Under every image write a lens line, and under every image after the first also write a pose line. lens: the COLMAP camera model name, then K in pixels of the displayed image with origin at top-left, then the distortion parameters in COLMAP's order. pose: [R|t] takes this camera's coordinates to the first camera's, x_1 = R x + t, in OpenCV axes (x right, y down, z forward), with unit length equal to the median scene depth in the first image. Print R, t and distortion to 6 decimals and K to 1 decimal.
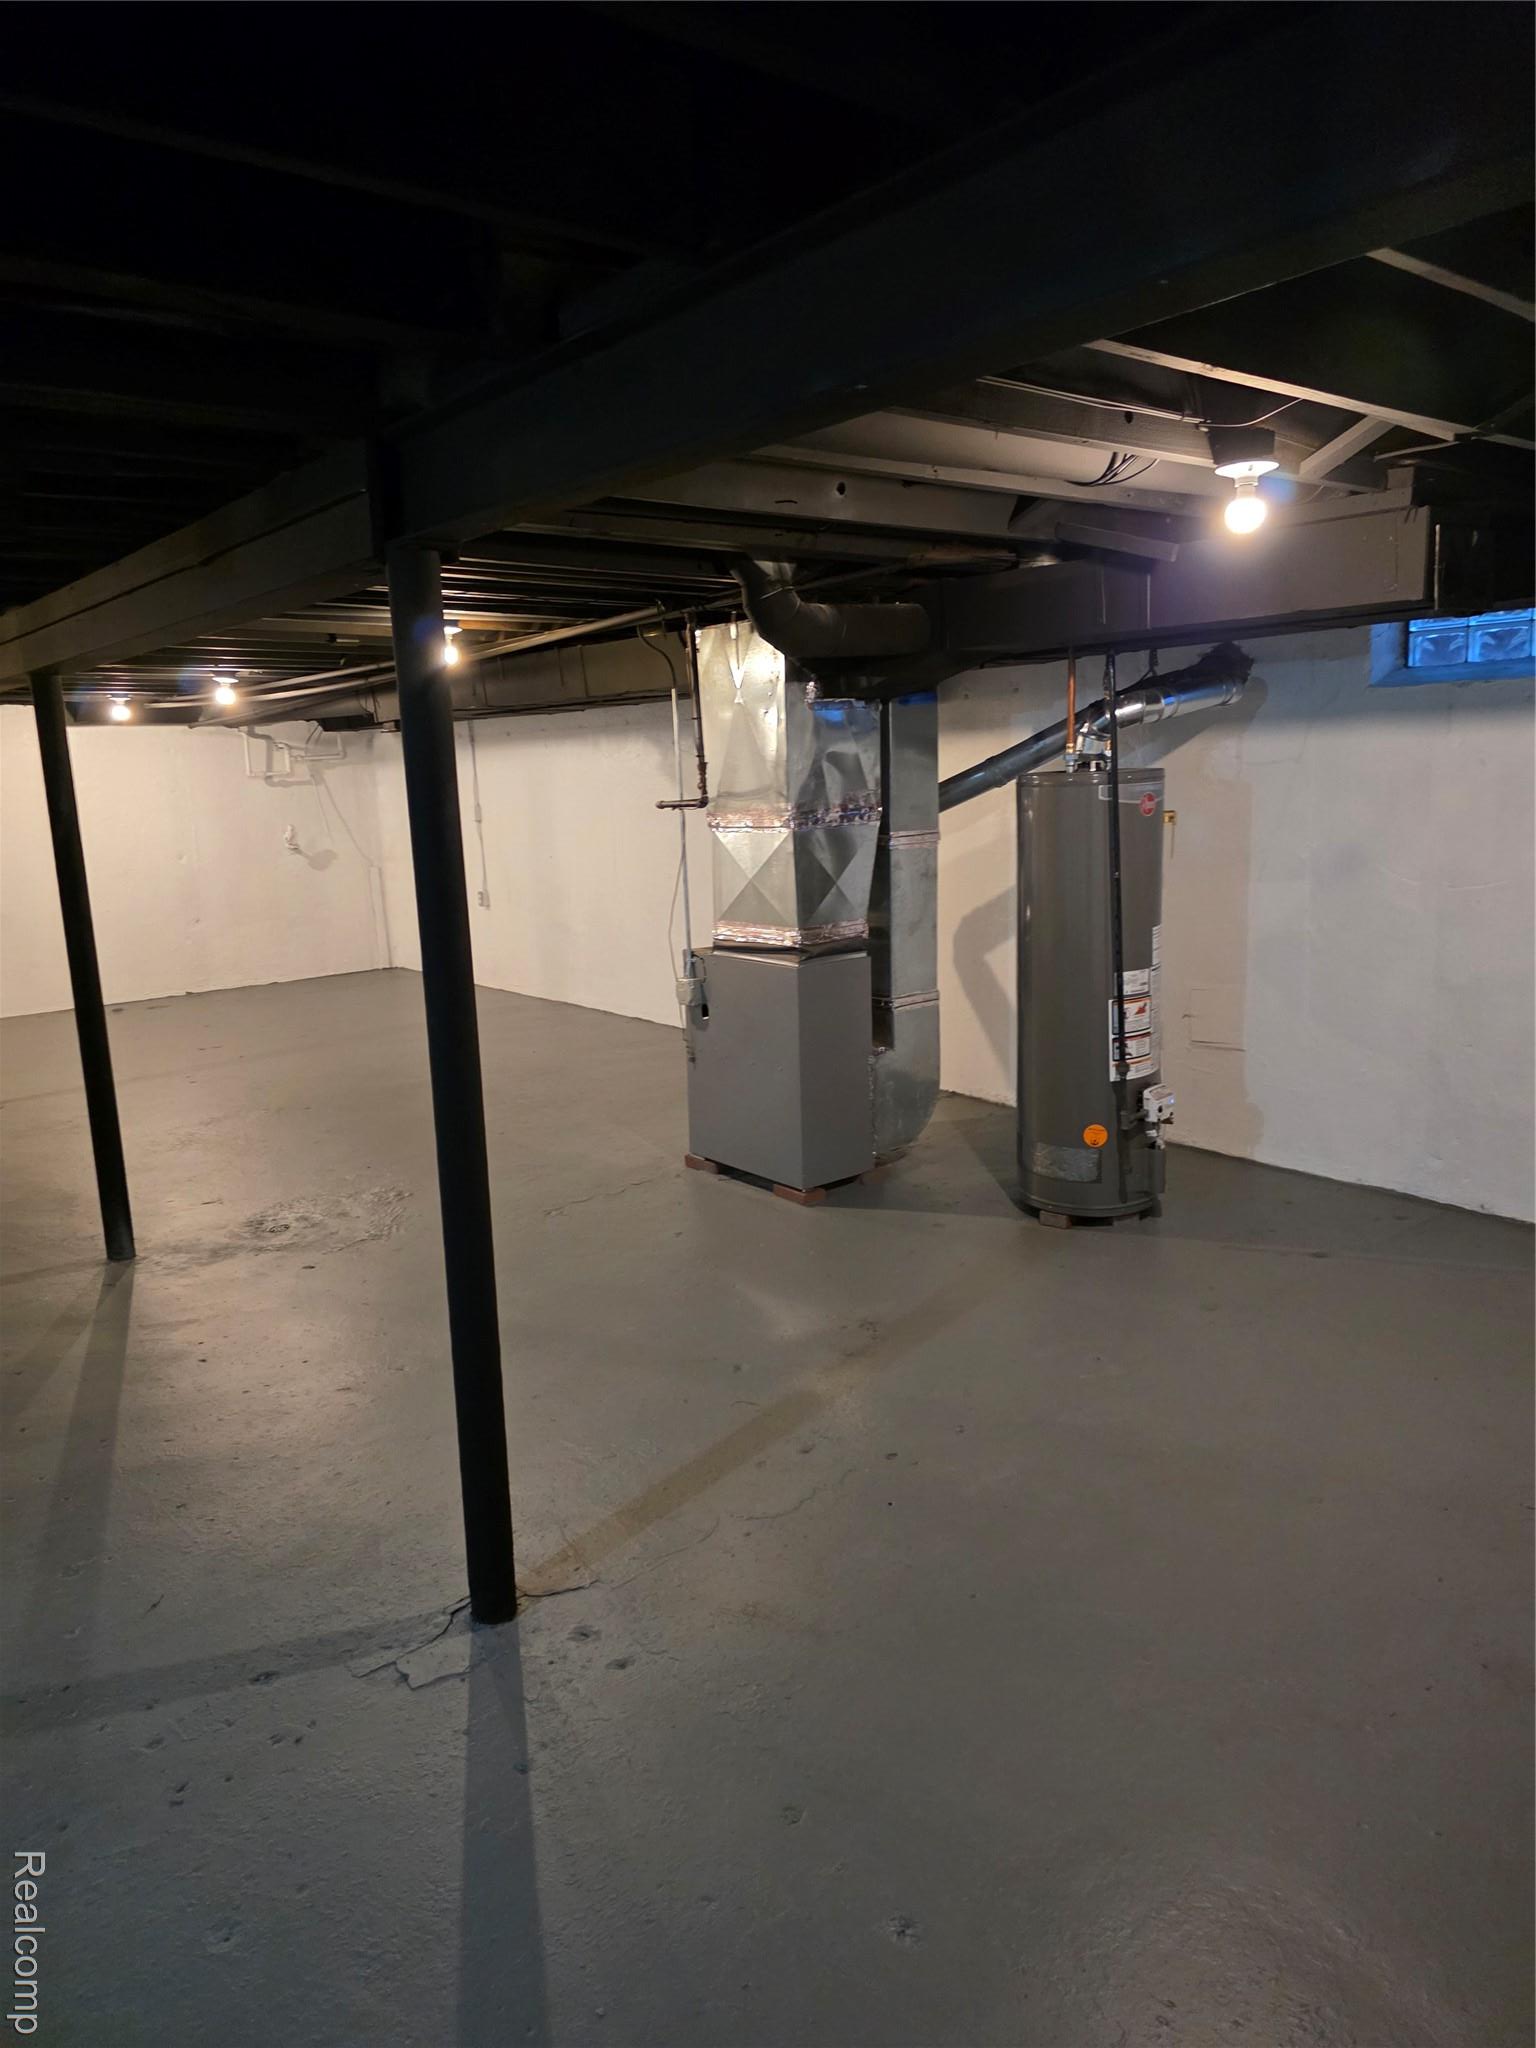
lens RADIAL K [[1382.6, 0, 774.0], [0, 1382.6, 1022.5], [0, 0, 1]] dist [0.069308, -0.068232]
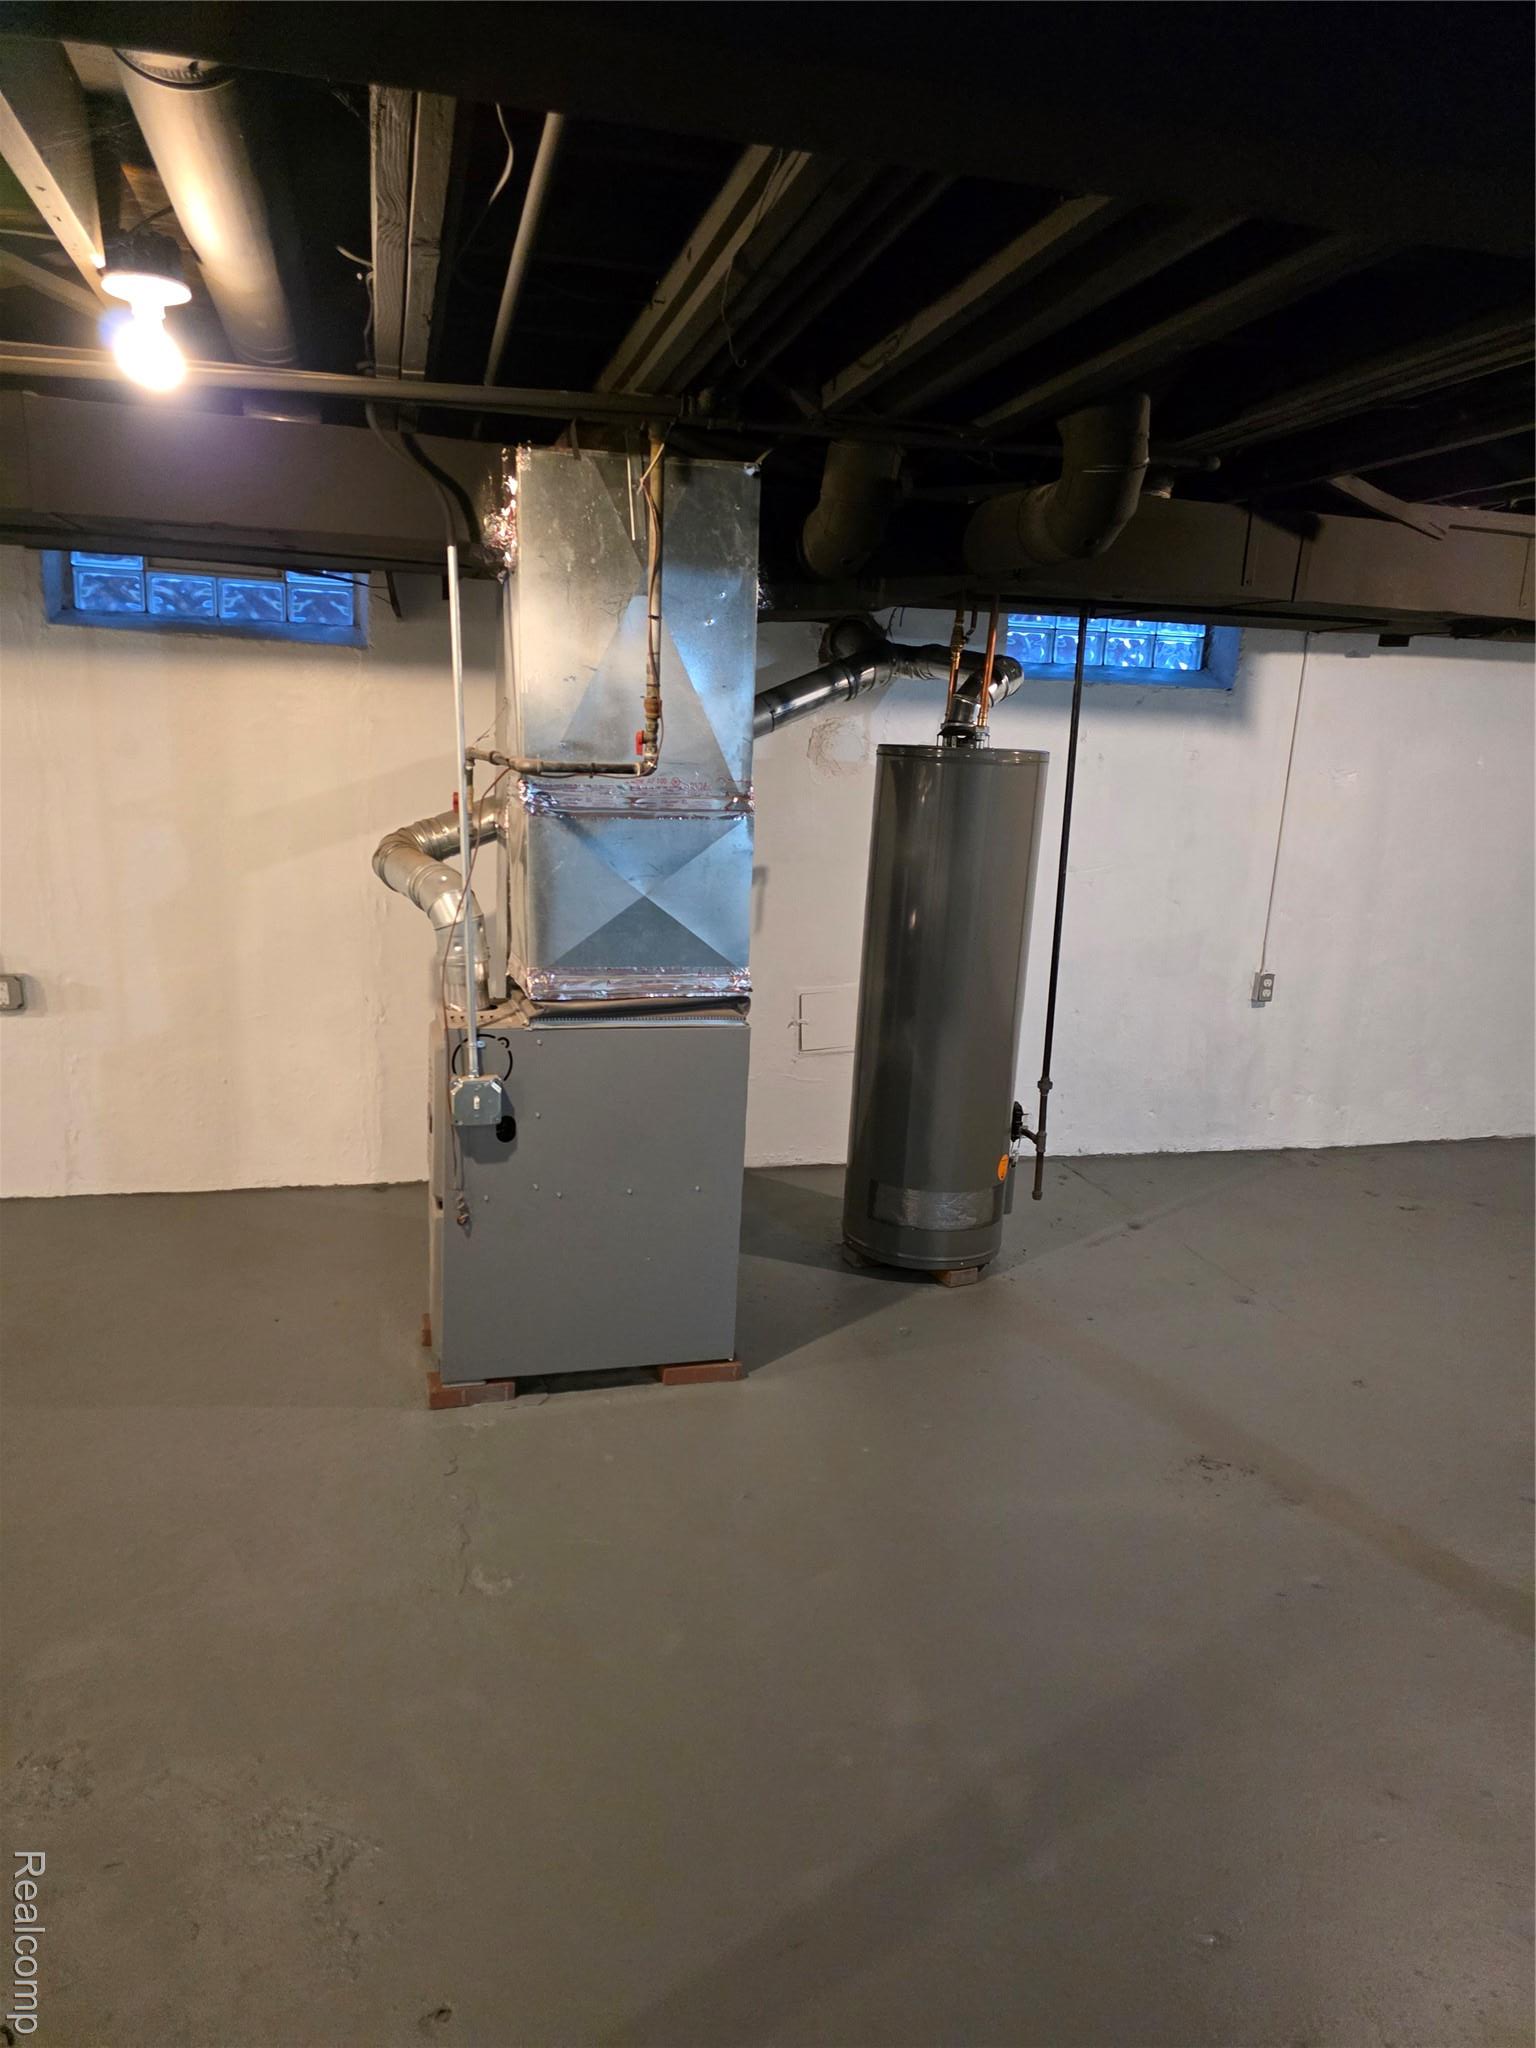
lens RADIAL K [[1382.6, 0, 777.7], [0, 1382.6, 1037.8], [0, 0, 1]] dist [0.069308, -0.068232]
pose [[0.397220, -0.149539, 0.905458, -0.526403], [0.110069, 0.987276, 0.114765, -0.101668], [-0.911099, 0.054076, 0.408626, 0.656360]]
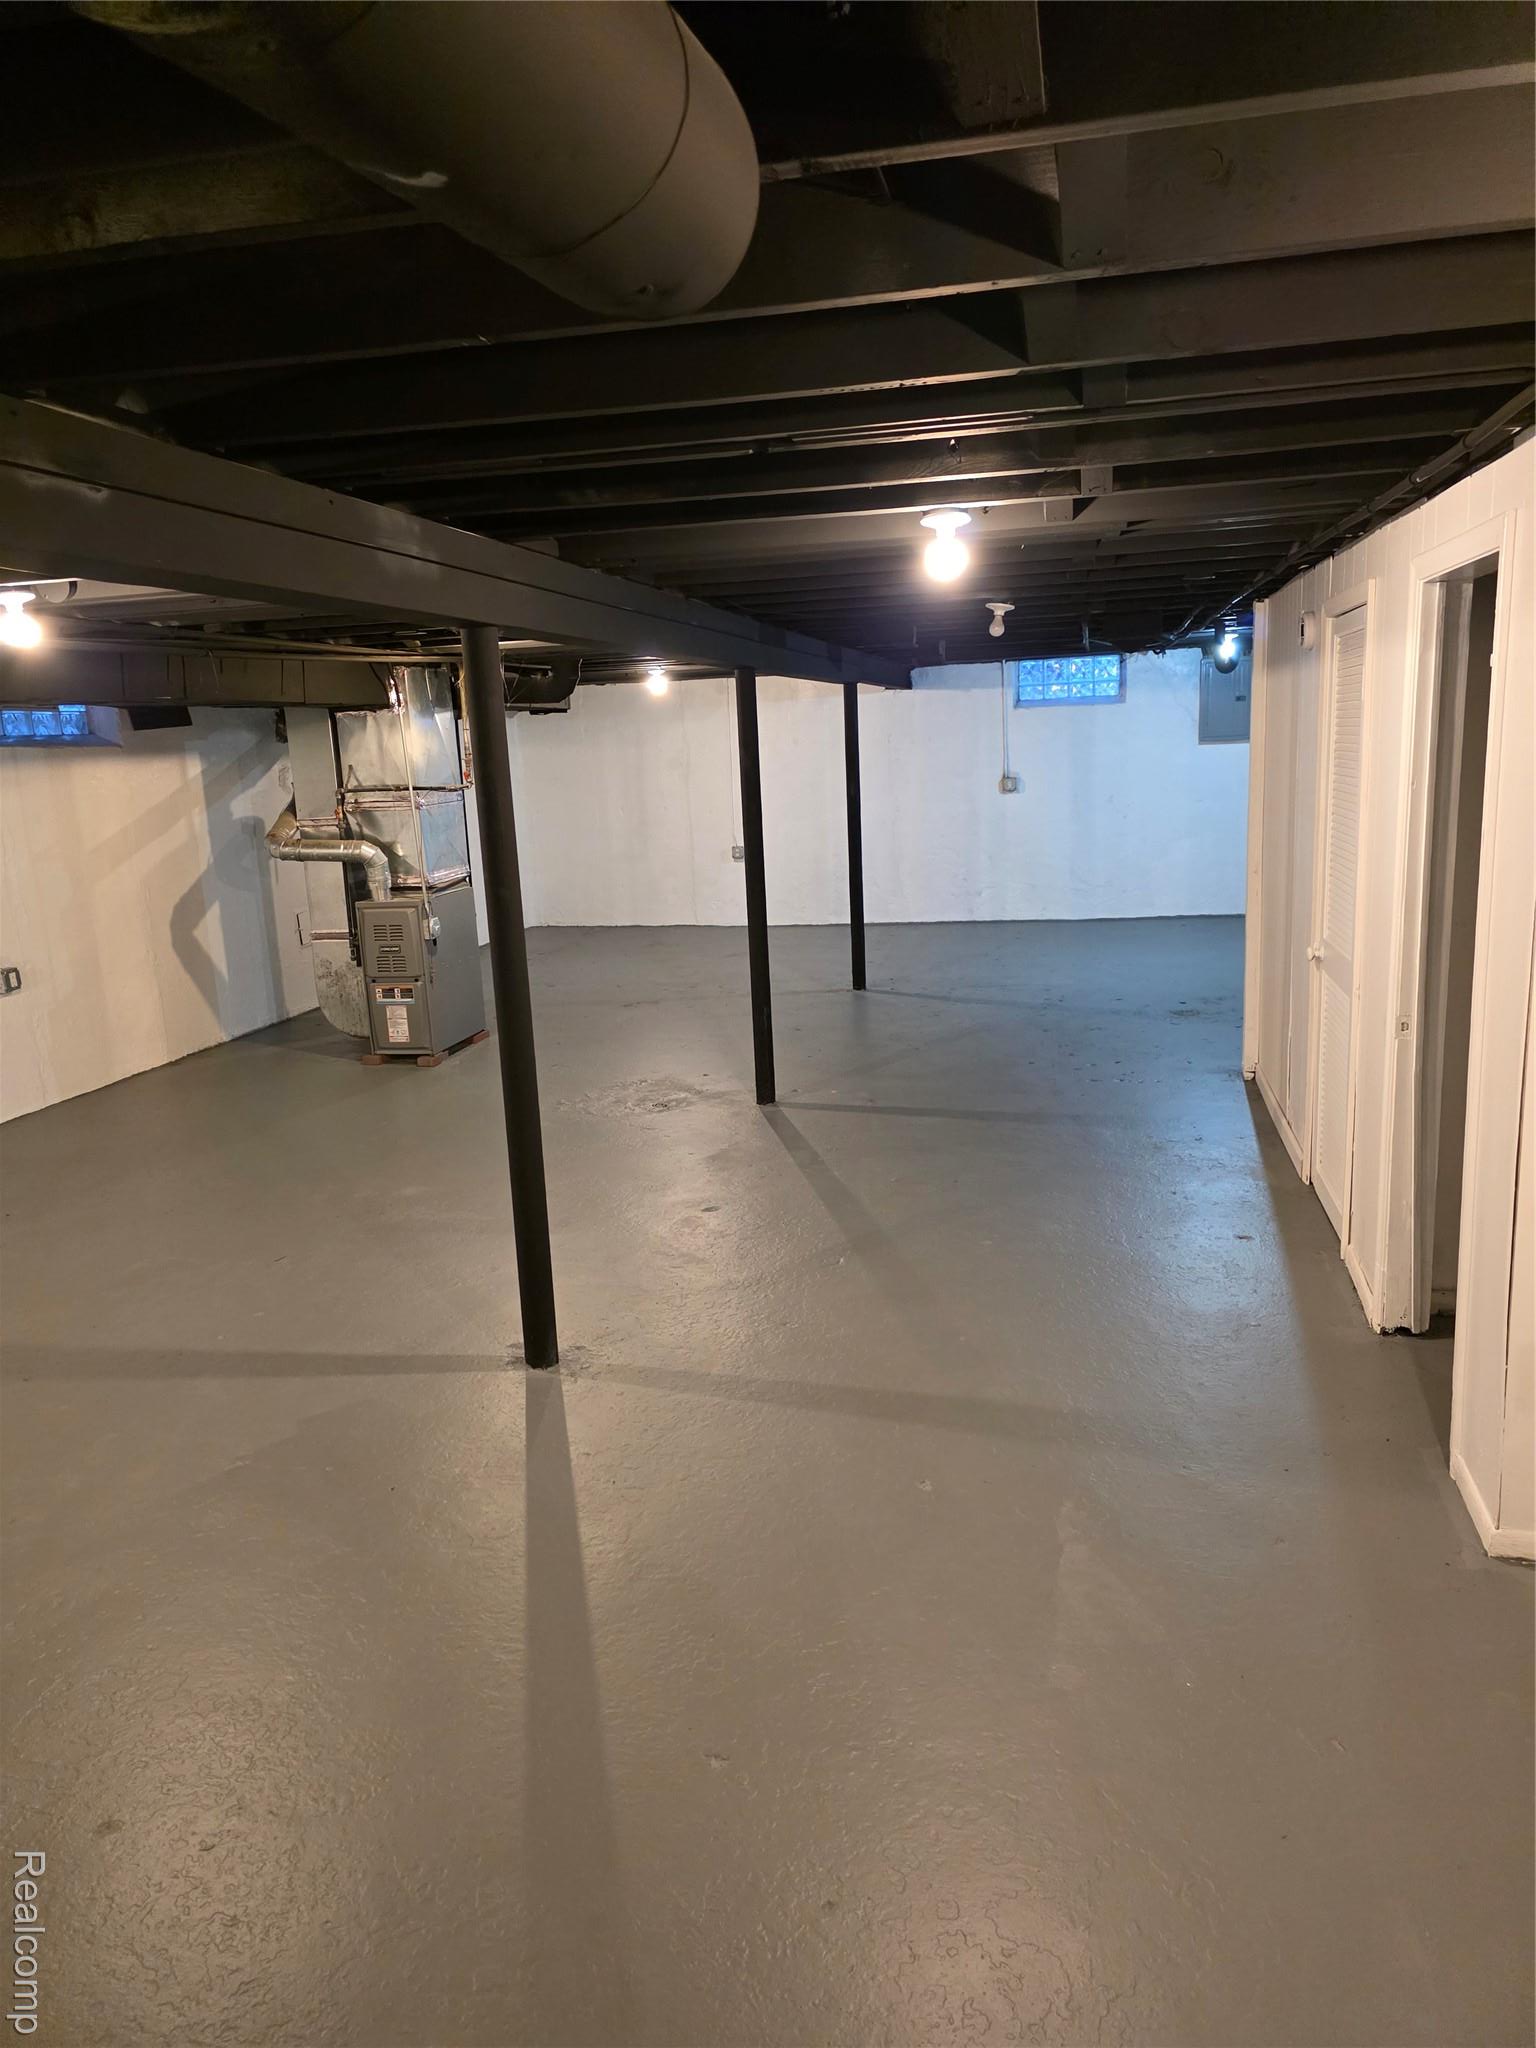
lens RADIAL K [[1382.6, 0, 770.9], [0, 1382.6, 1021.4], [0, 0, 1]] dist [0.069308, -0.068232]
pose [[-0.615093, -0.097848, 0.782359, -1.436139], [0.213873, 0.934361, 0.285006, -0.272011], [-0.758893, 0.342631, -0.553792, 1.630863]]
